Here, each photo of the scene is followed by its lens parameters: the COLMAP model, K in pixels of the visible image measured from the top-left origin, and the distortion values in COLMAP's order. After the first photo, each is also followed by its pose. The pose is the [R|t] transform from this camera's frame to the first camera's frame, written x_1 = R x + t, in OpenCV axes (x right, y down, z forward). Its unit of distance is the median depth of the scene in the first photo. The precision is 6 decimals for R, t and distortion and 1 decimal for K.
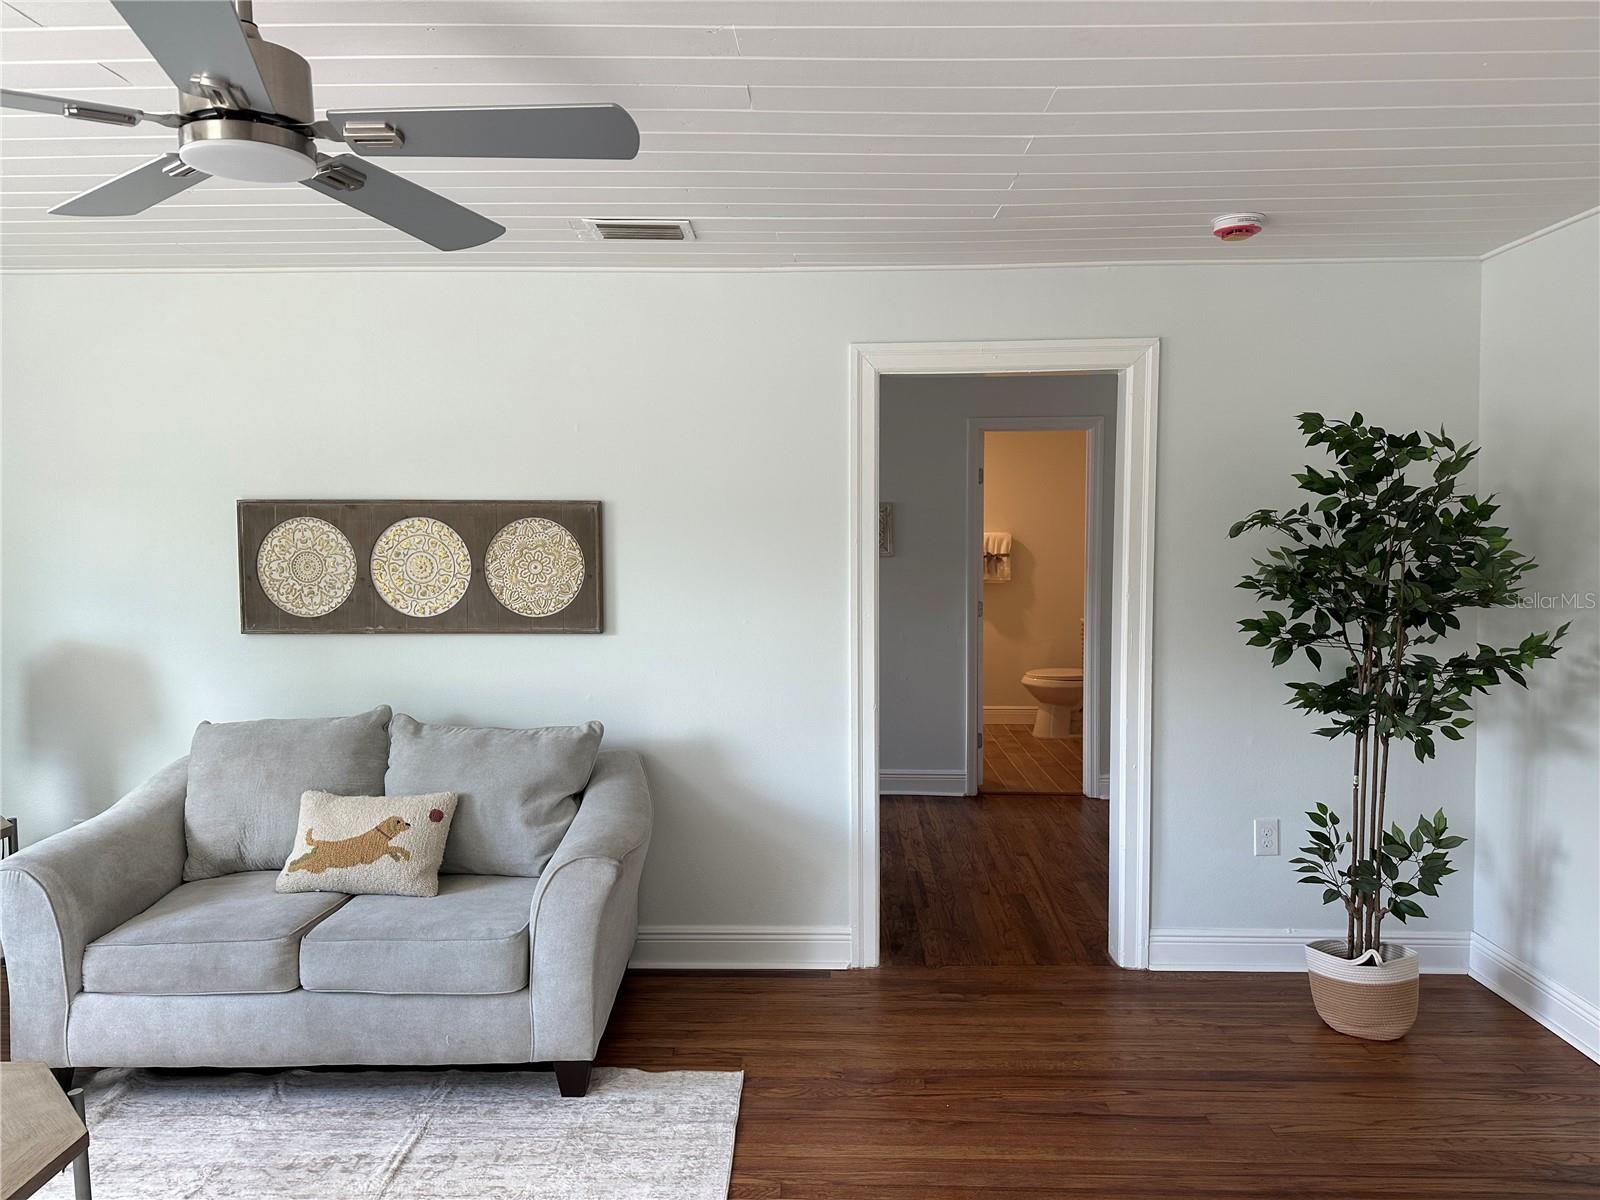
lens RADIAL K [[1120.3, 0, 804.5], [0, 1120.3, 592.2], [0, 0, 1]] dist [0.065620, -0.078976]
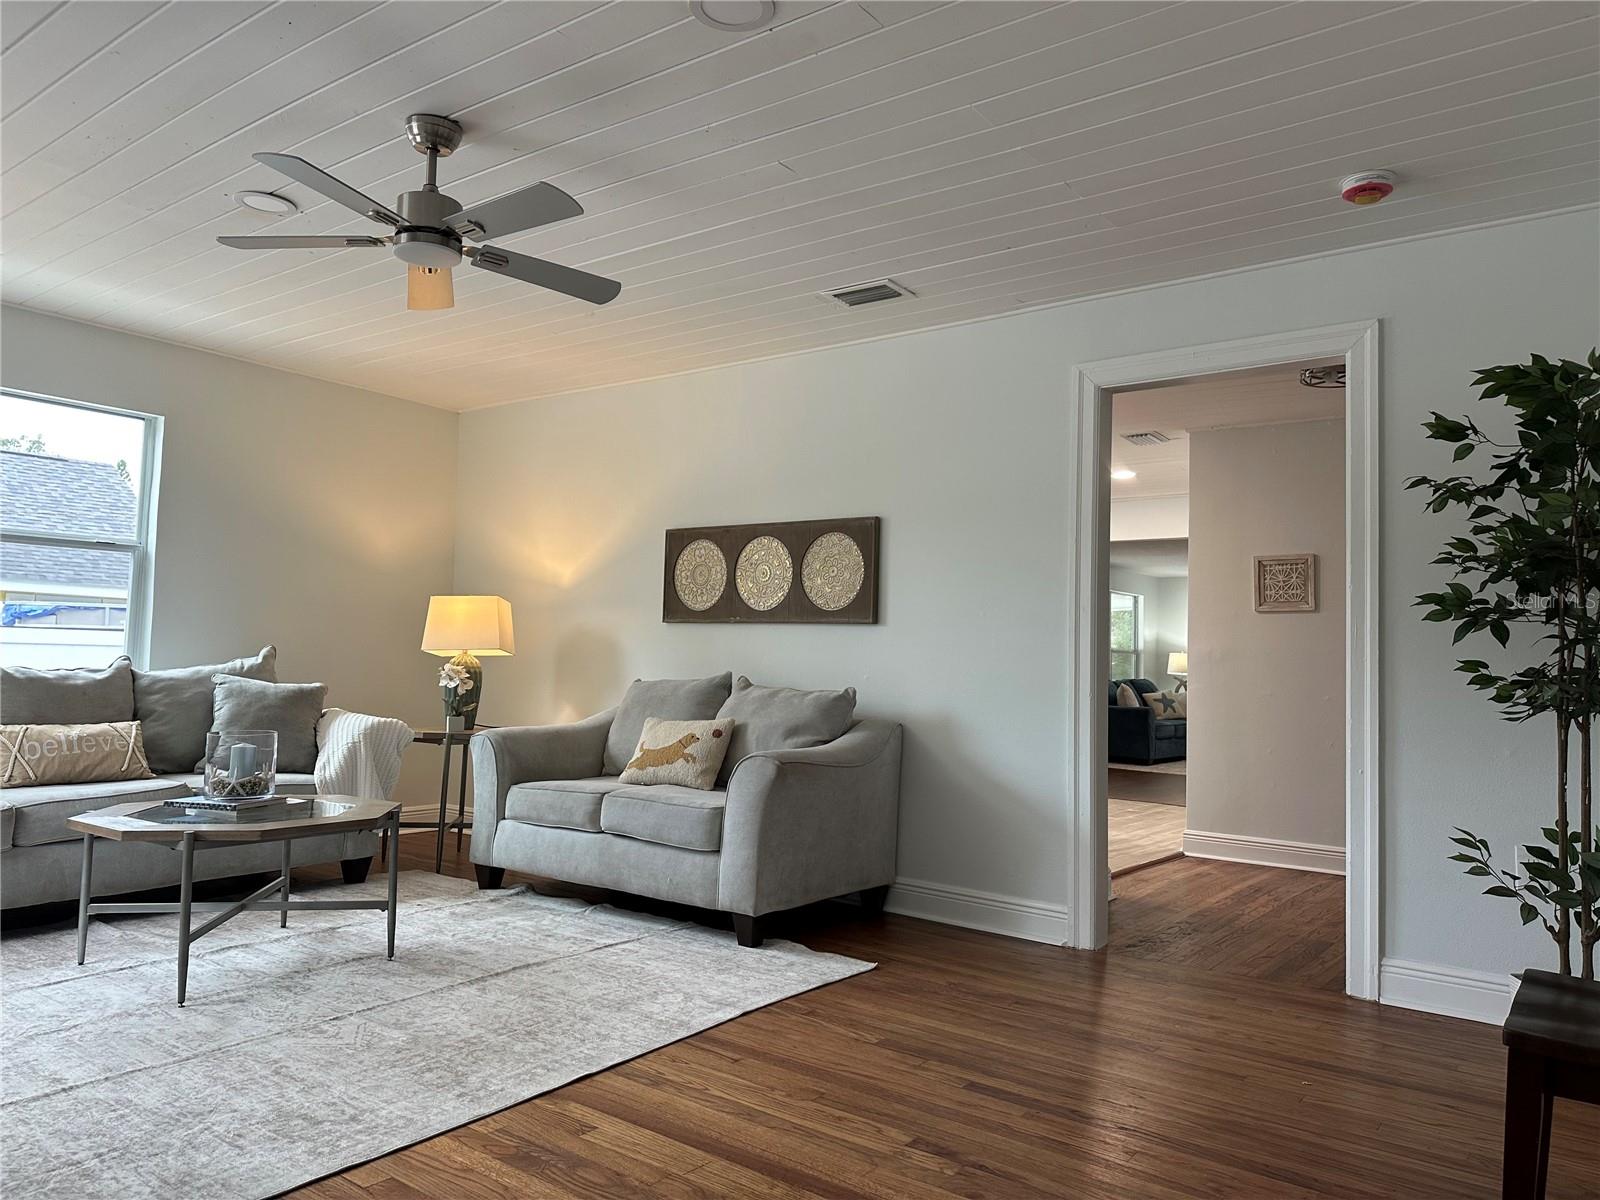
lens RADIAL K [[1120.3, 0, 794.9], [0, 1120.3, 588.1], [0, 0, 1]] dist [0.065620, -0.078976]
pose [[0.810449, -0.011634, -0.585694, 0.515506], [-0.068965, 0.990956, -0.115113, 0.161249], [0.581736, 0.133686, 0.802316, -0.037575]]
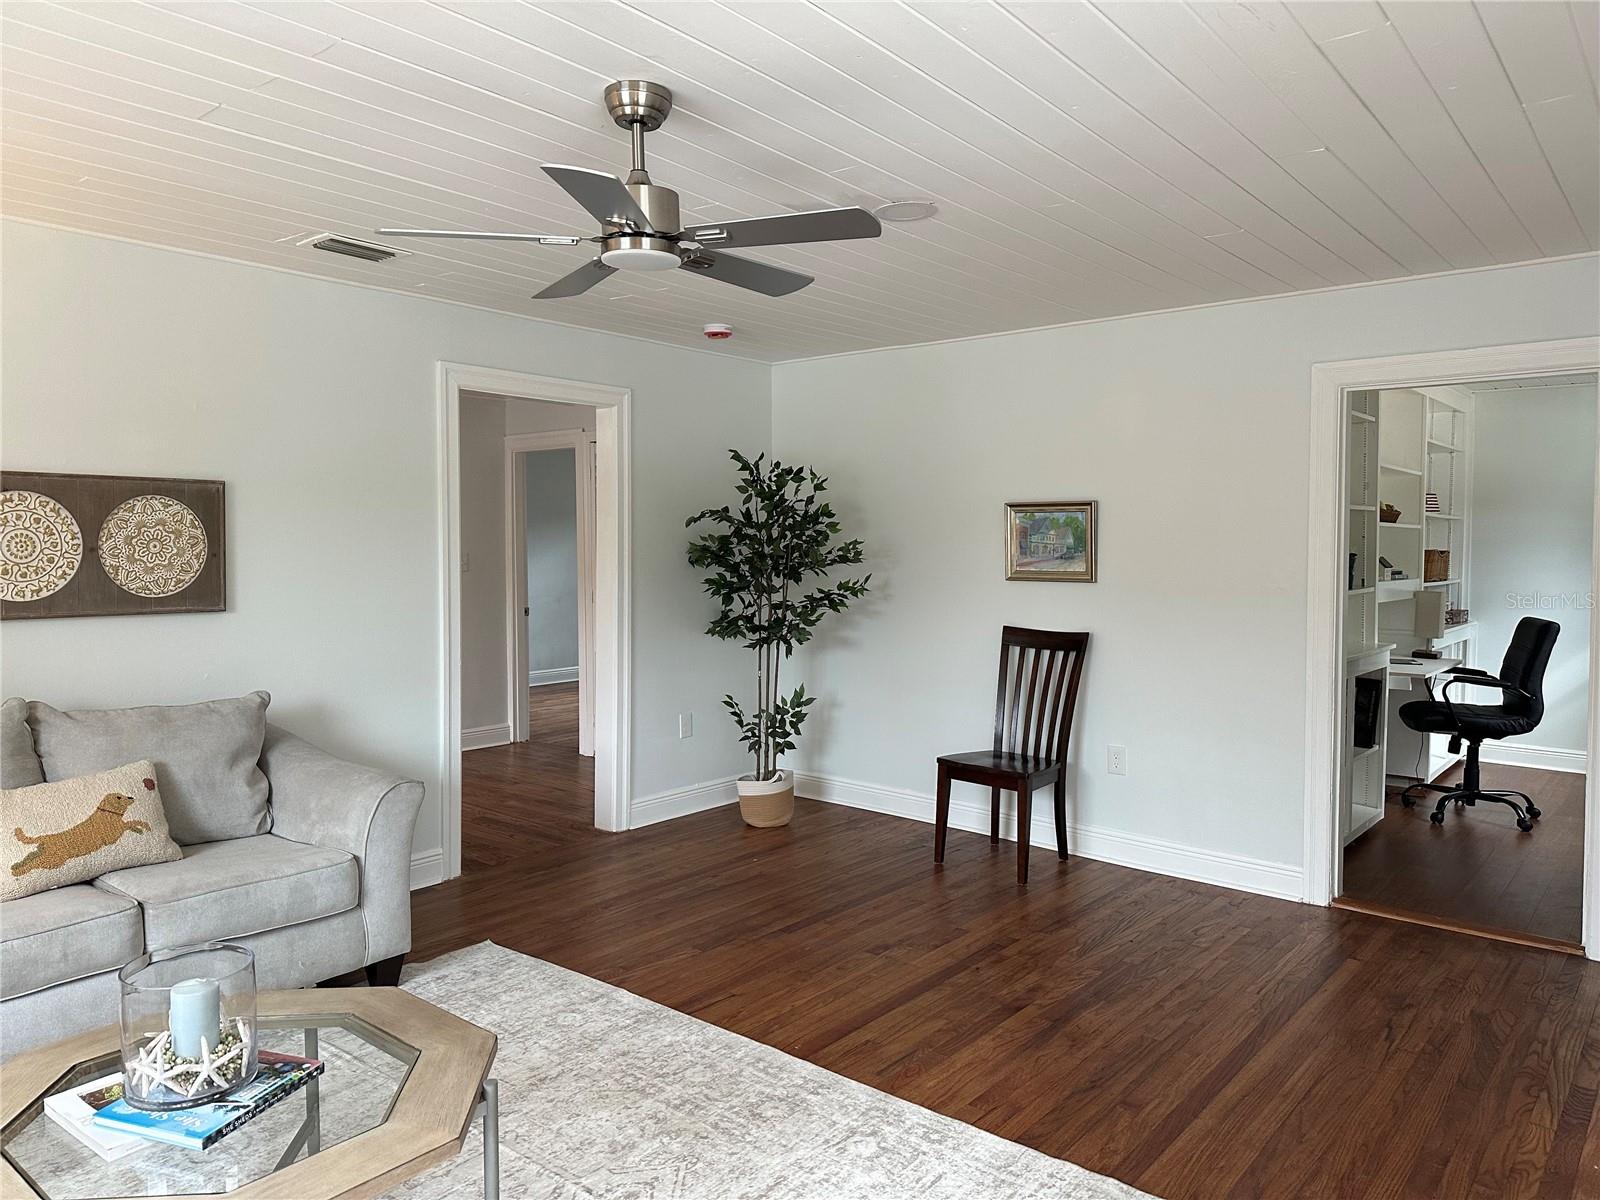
lens RADIAL K [[1120.3, 0, 790.8], [0, 1120.3, 588.6], [0, 0, 1]] dist [0.065620, -0.078976]
pose [[0.622598, -0.027323, 0.782064, -0.744834], [0.037938, 0.999269, 0.004709, 0.034882], [-0.781621, 0.026738, 0.623180, -0.055793]]
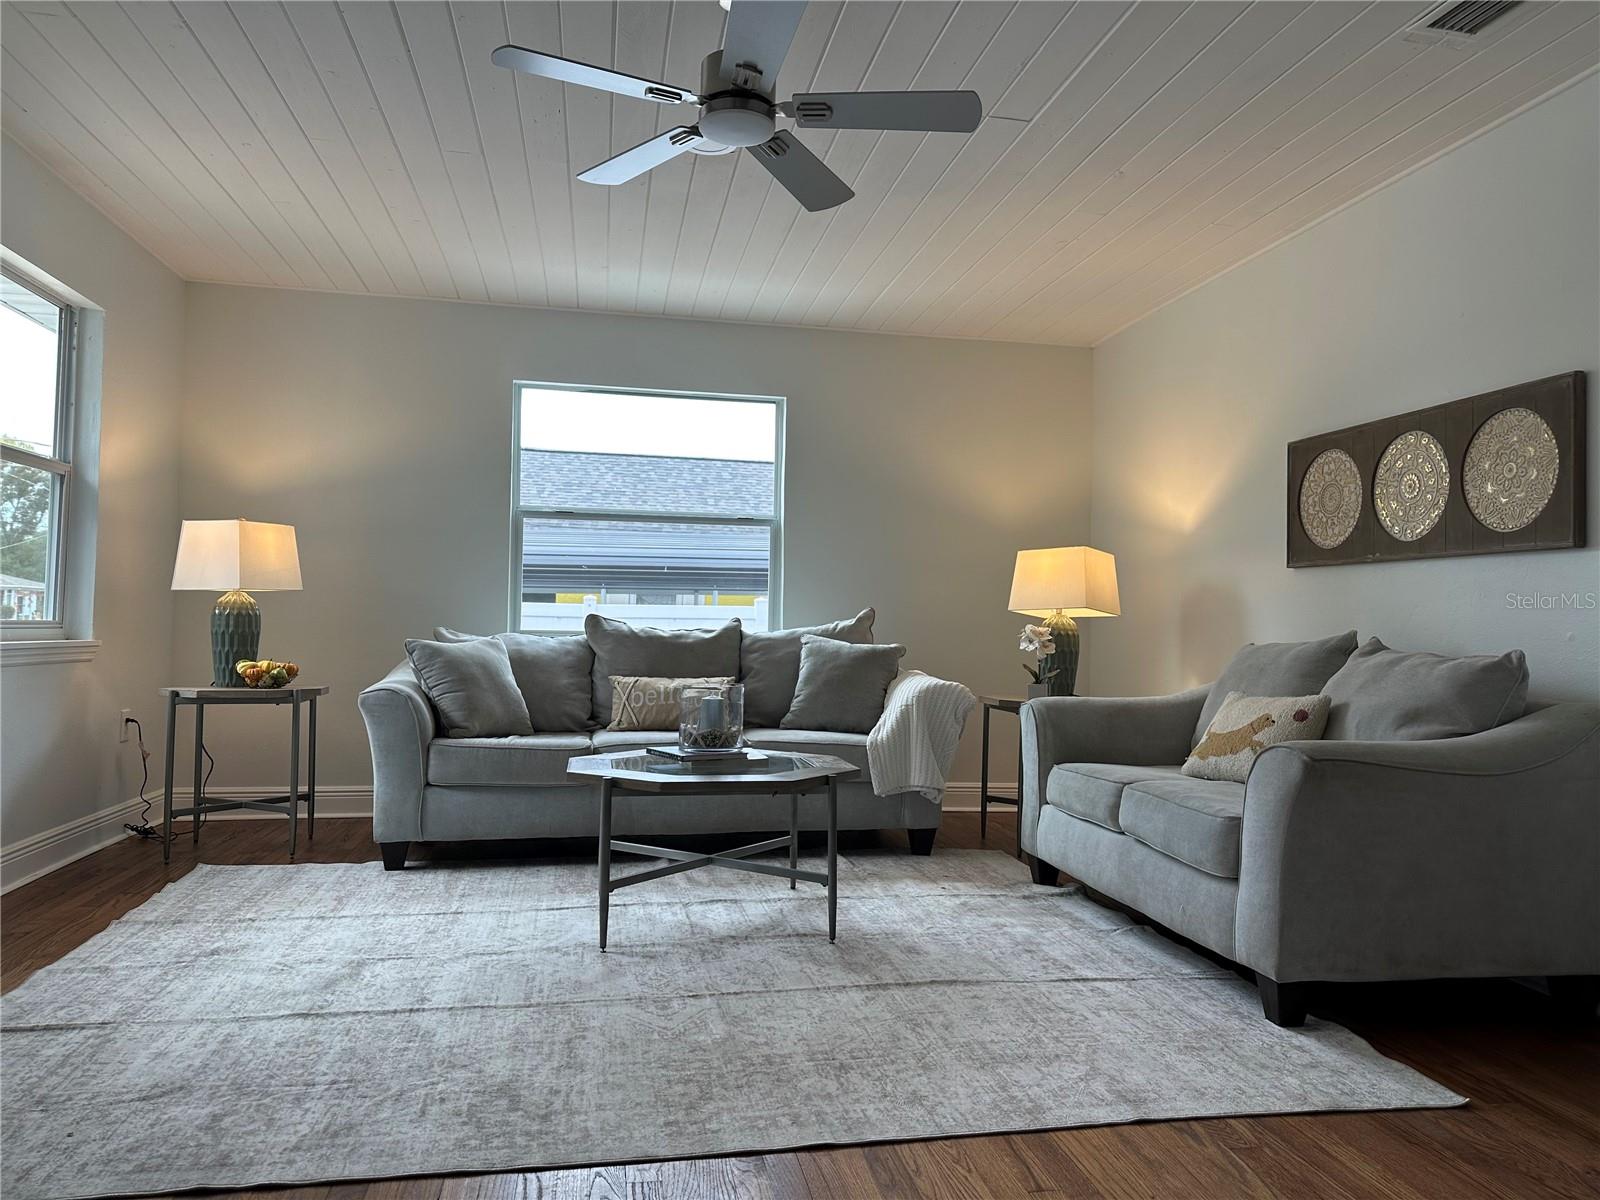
lens RADIAL K [[1120.3, 0, 795.1], [0, 1120.3, 597.1], [0, 0, 1]] dist [0.065620, -0.078976]
pose [[0.196977, -0.015371, -0.980288, 0.508553], [-0.084836, 0.995859, -0.032662, 0.154813], [0.976731, 0.089598, 0.194858, 0.386932]]
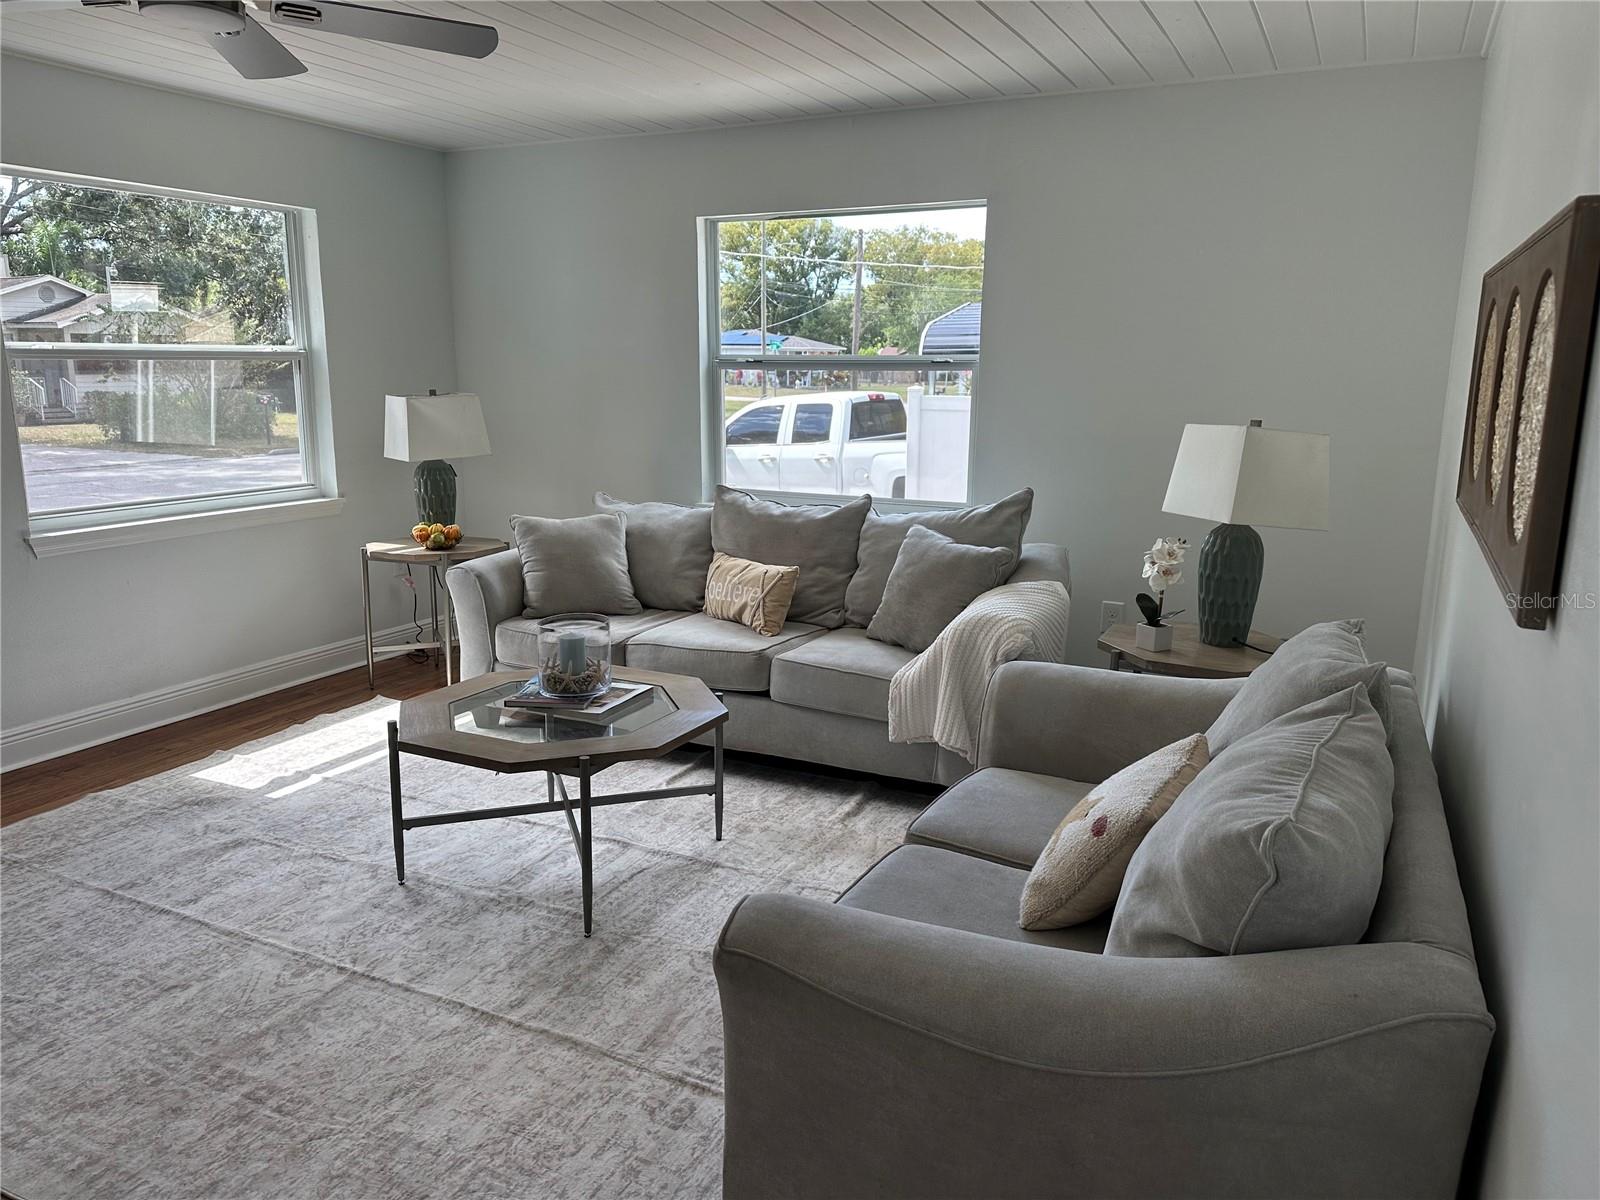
lens RADIAL K [[1120.3, 0, 783.6], [0, 1120.3, 598.6], [0, 0, 1]] dist [0.065620, -0.078976]
pose [[-0.441681, 0.189035, -0.877031, 0.220973], [-0.061722, 0.968832, 0.239906, -0.040411], [0.895047, 0.160094, -0.416247, 1.050983]]
